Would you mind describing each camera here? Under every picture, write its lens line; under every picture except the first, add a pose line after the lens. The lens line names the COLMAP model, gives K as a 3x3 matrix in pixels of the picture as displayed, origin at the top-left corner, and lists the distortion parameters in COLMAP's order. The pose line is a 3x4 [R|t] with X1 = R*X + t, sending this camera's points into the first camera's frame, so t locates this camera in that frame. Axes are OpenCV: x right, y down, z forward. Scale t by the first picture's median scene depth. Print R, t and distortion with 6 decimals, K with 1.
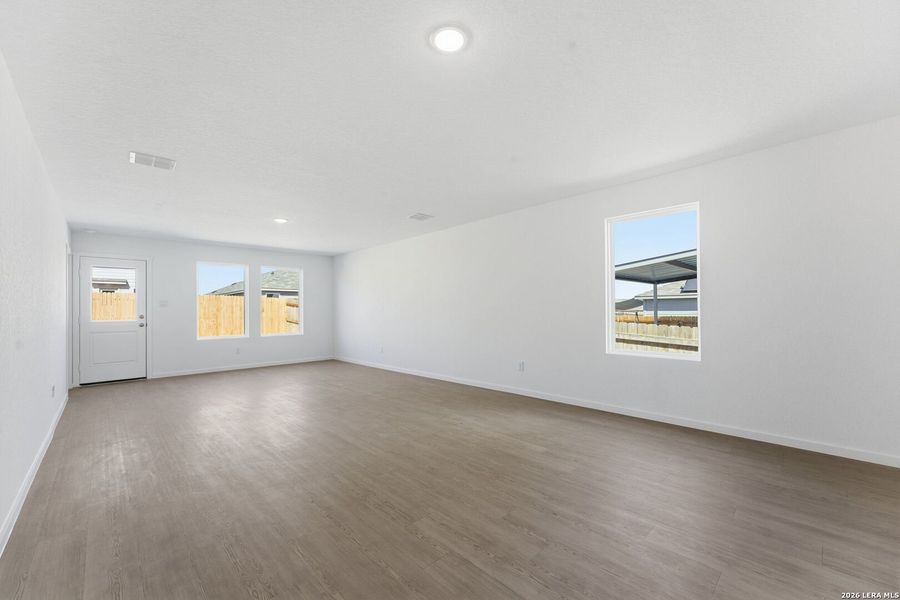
lens RADIAL K [[364.3, 0, 450.0], [0, 364.3, 304.8], [0, 0, 1]] dist [0.003107, 0.000309]
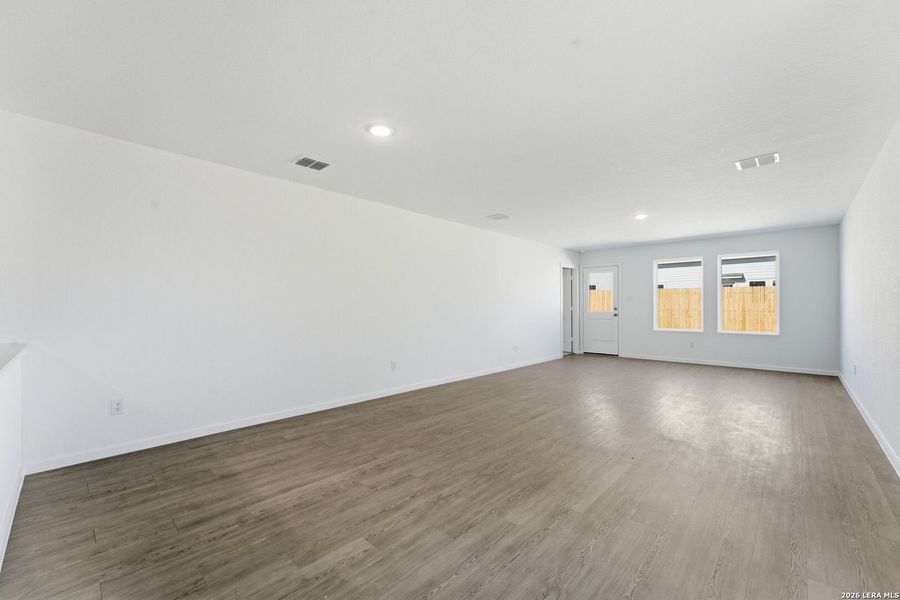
lens RADIAL K [[364.3, 0, 447.9], [0, 364.3, 304.4], [0, 0, 1]] dist [0.003107, 0.000309]
pose [[0.040763, 0.006689, -0.999146, 0.477197], [0.017120, 0.999826, 0.007392, -0.002358], [0.999022, -0.017407, 0.040641, 0.371739]]
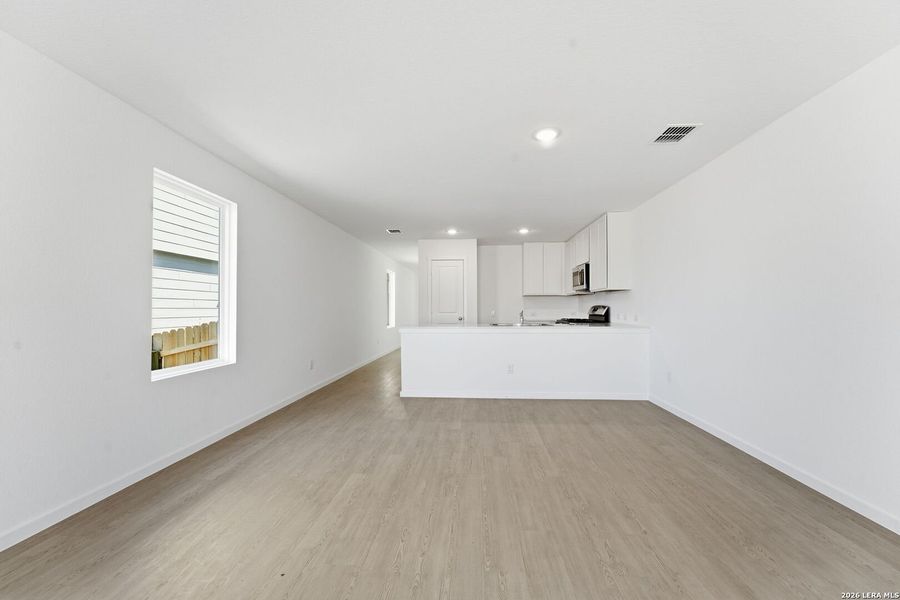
lens RADIAL K [[364.3, 0, 454.6], [0, 364.3, 306.2], [0, 0, 1]] dist [0.003107, 0.000309]
pose [[-0.680622, 0.018501, 0.732401, -0.264953], [0.000035, 0.999682, -0.025221, 0.013848], [-0.732635, -0.017141, -0.680406, 0.717874]]
